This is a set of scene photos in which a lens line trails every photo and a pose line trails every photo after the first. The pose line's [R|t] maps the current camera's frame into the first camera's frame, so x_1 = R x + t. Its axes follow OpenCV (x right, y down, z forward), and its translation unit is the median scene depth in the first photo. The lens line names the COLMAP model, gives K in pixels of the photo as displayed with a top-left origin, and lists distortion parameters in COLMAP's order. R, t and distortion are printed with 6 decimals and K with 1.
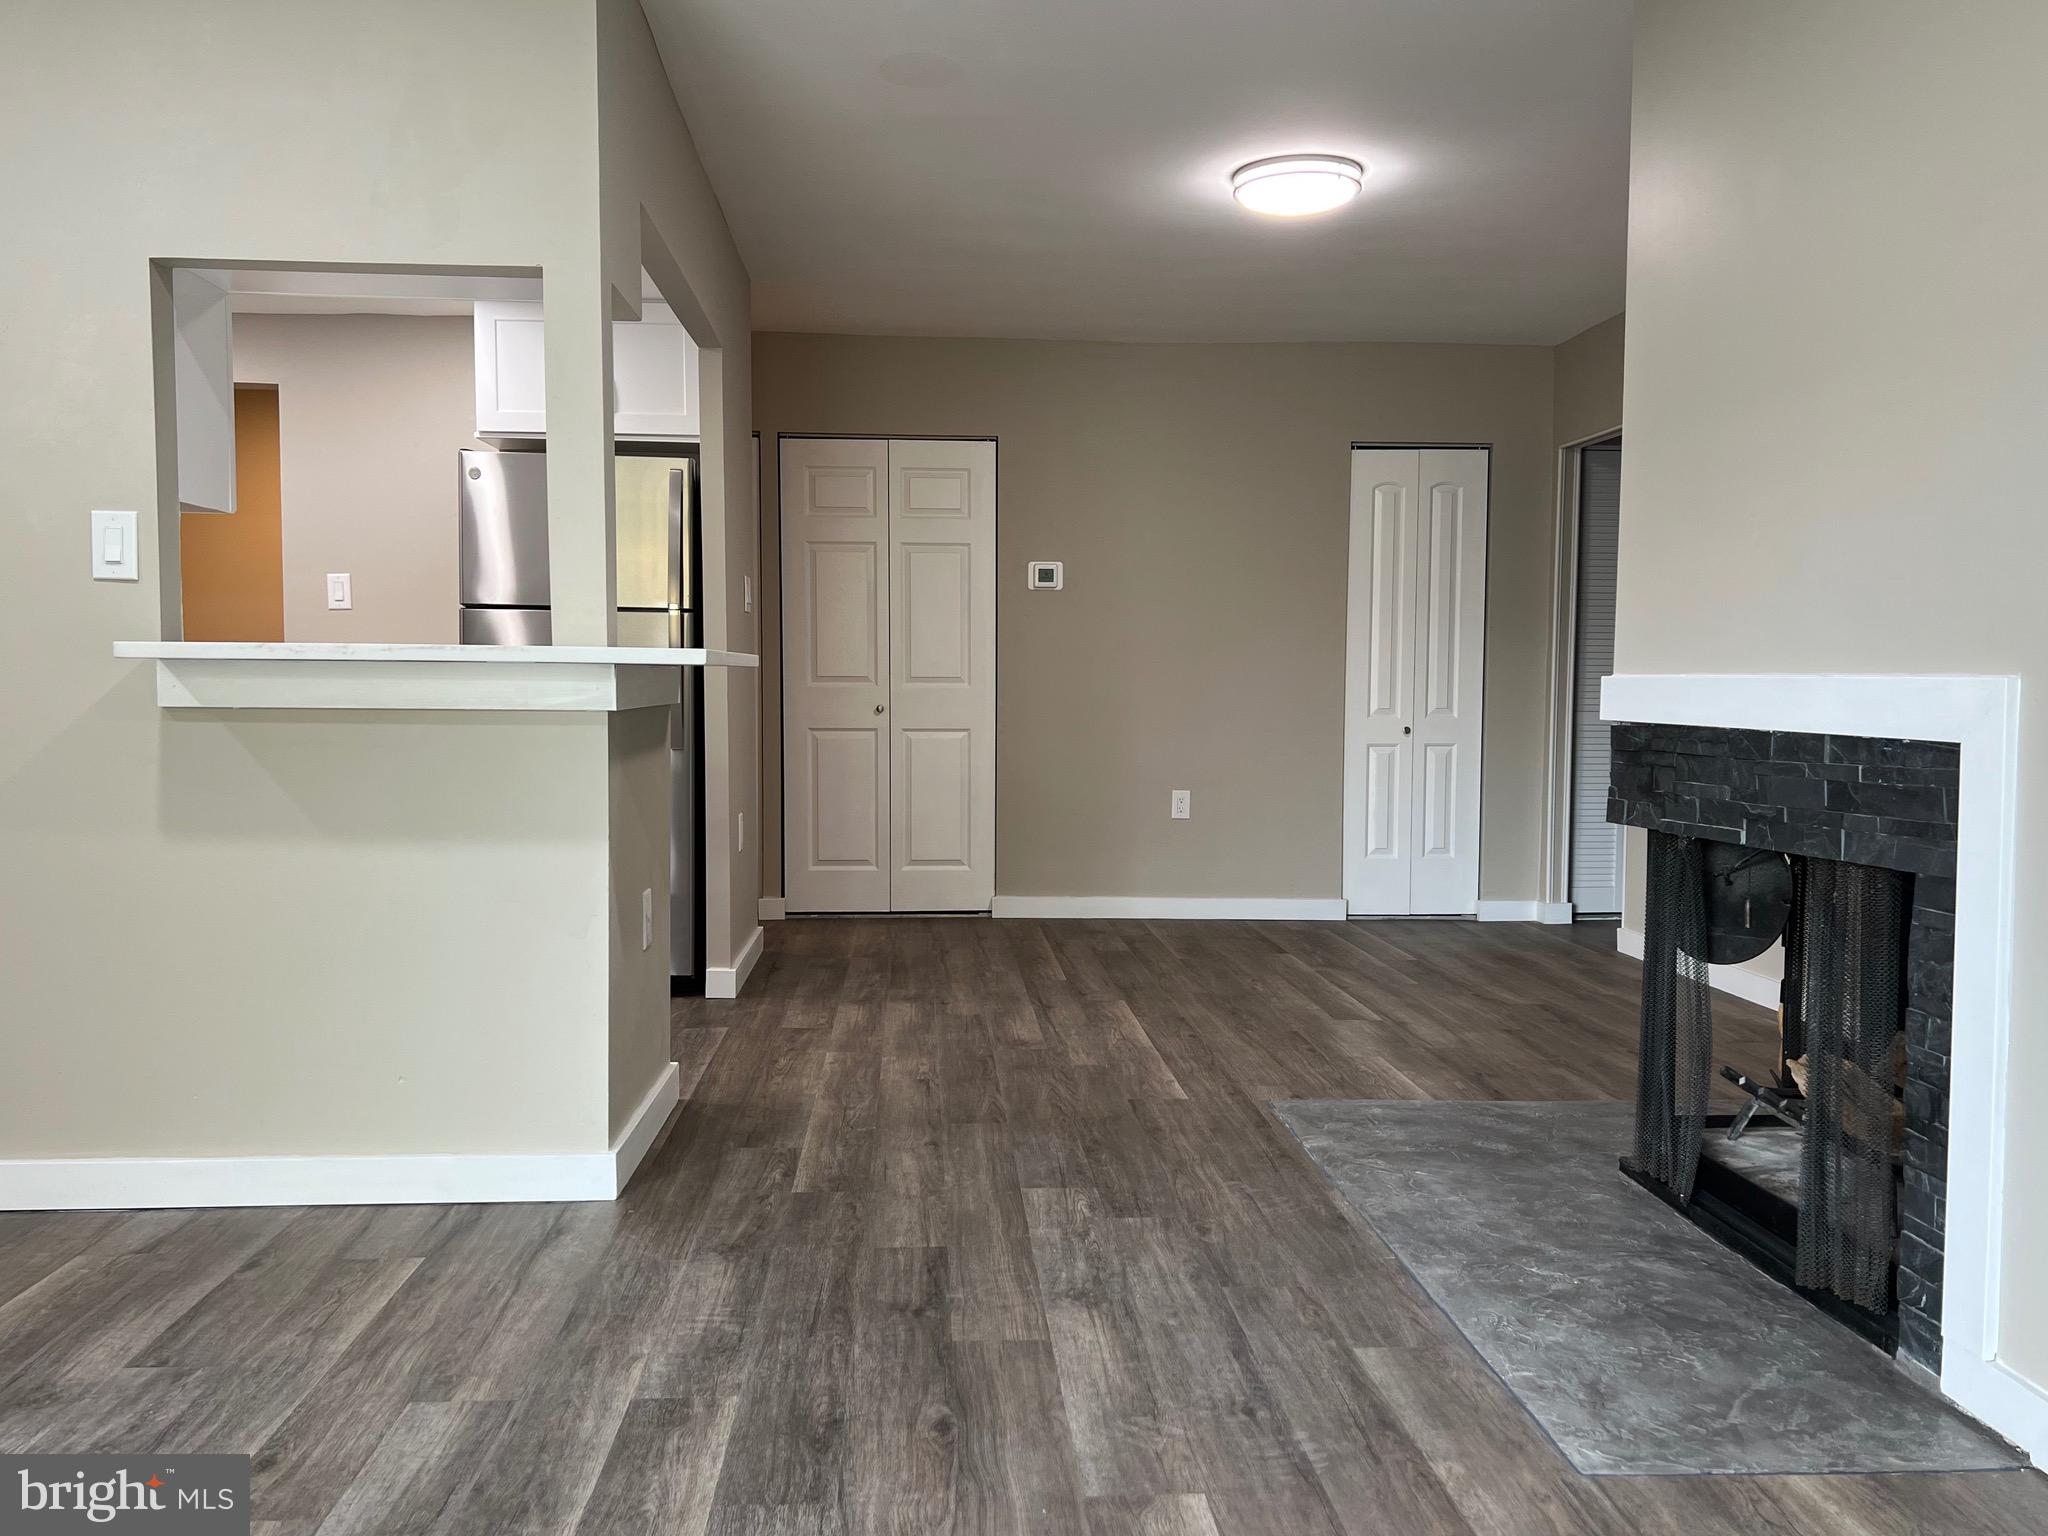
lens RADIAL K [[1656.6, 0, 1018.9], [0, 1656.6, 780.6], [0, 0, 1]] dist [0.016844, -0.000348]
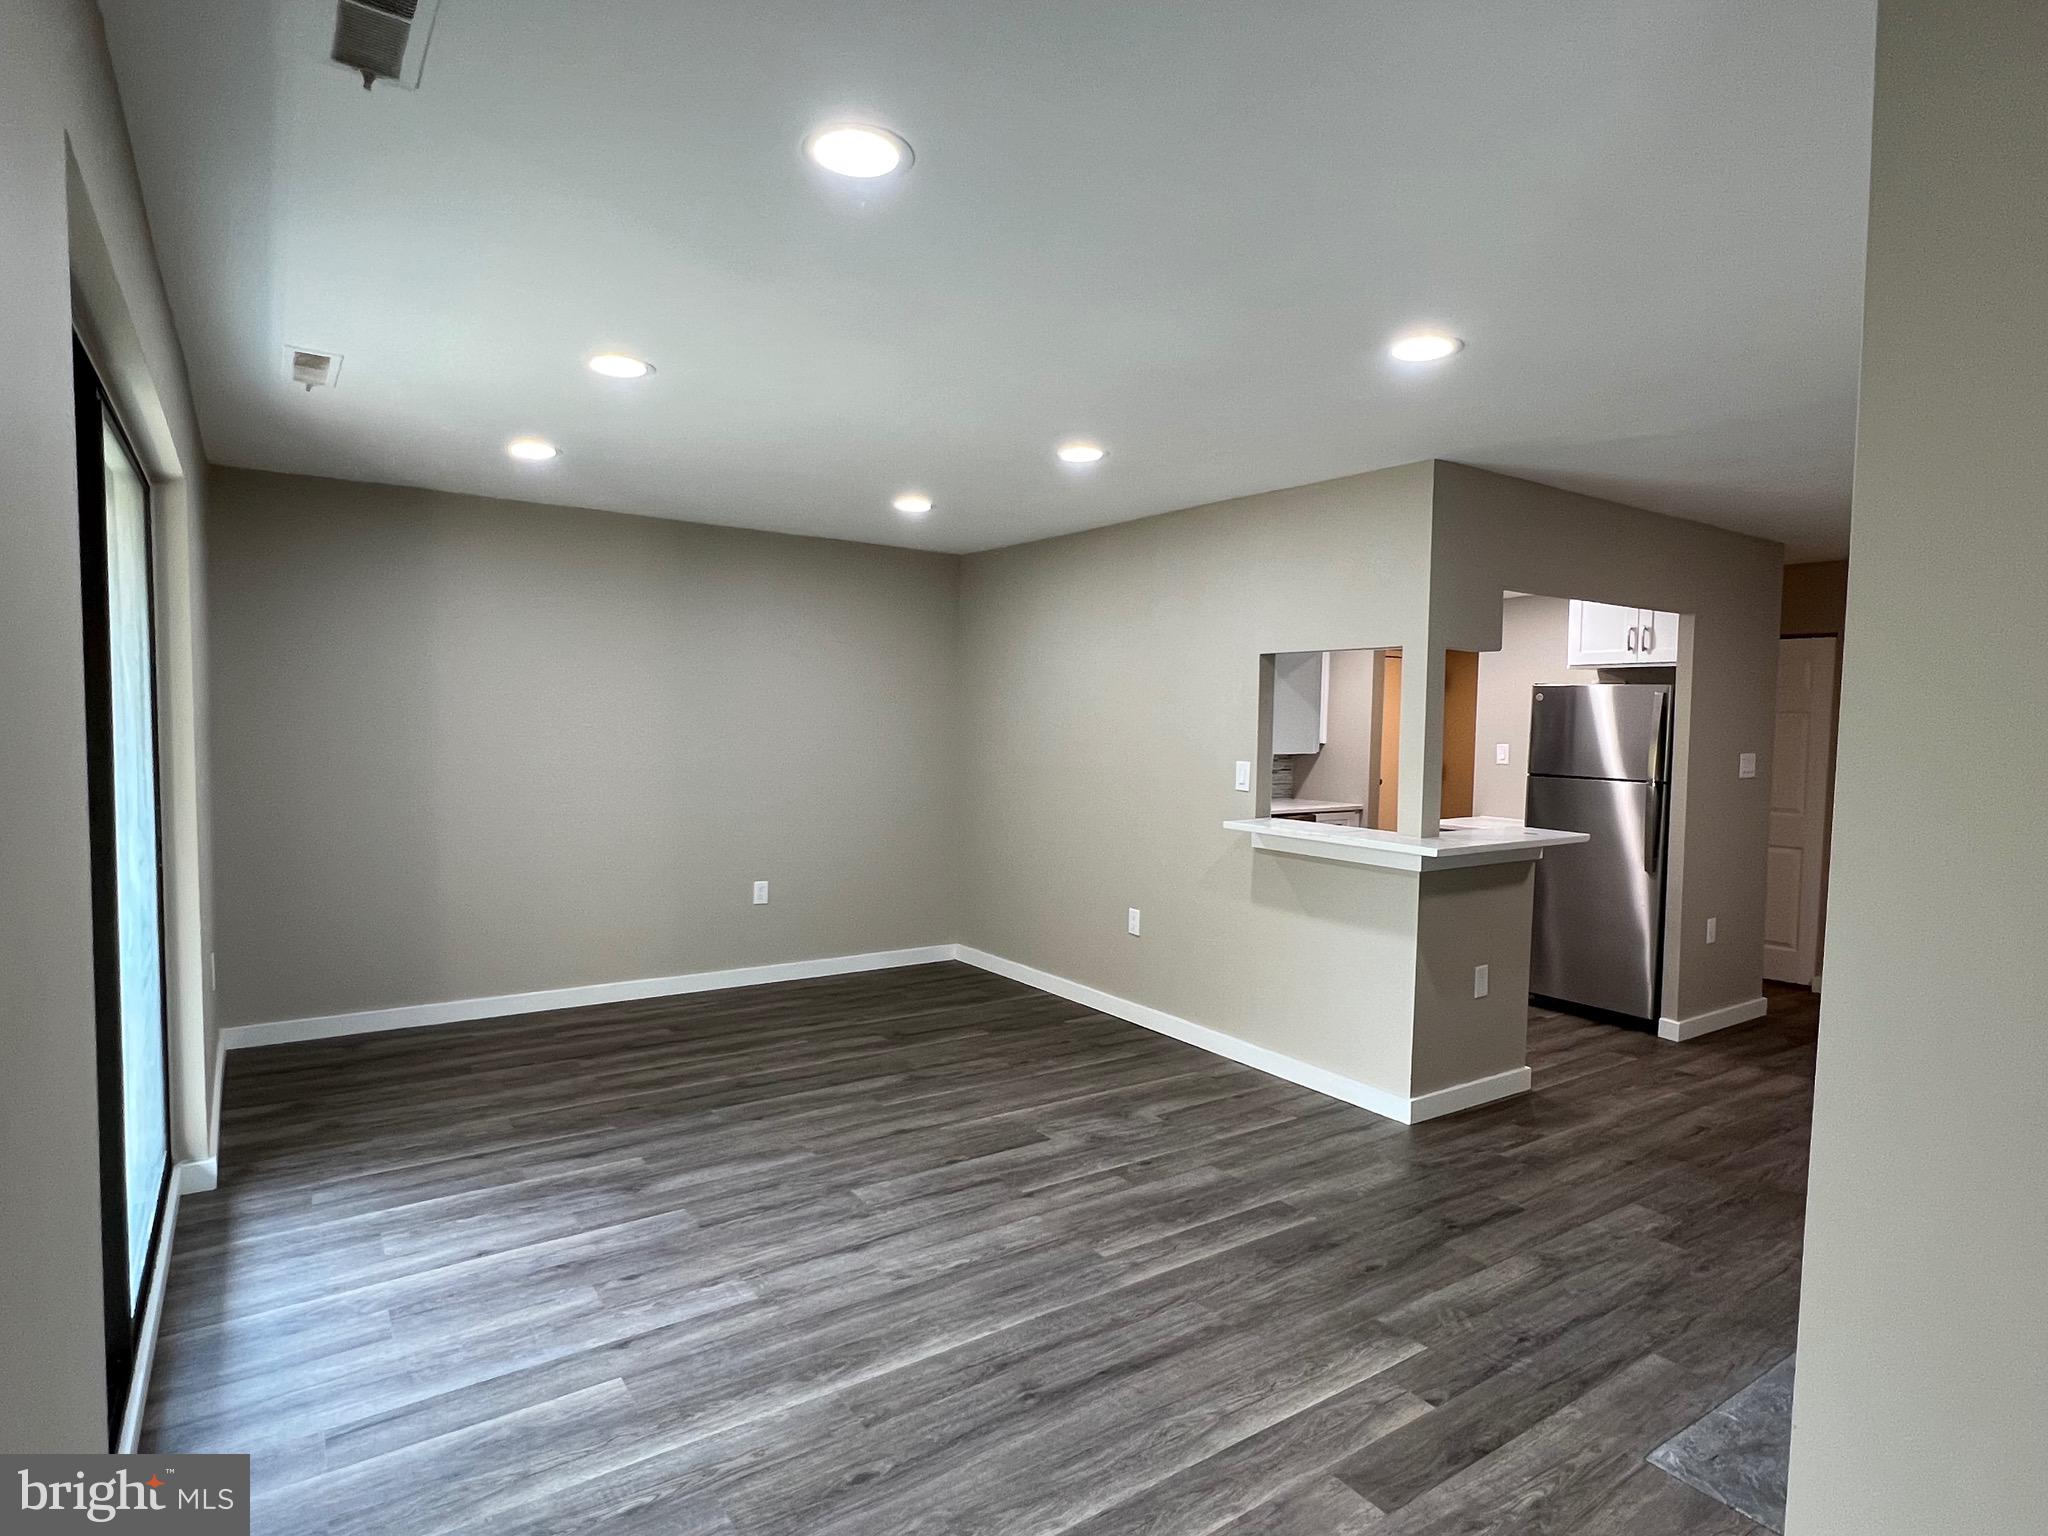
lens RADIAL K [[1093.3, 0, 1016.5], [0, 1093.3, 775.8], [0, 0, 1]] dist [0.001309, -0.000598]
pose [[0.512536, 0.049762, -0.857223, 0.615718], [-0.067653, 0.997556, 0.017459, -0.148680], [0.855996, 0.049045, 0.514650, -0.062413]]
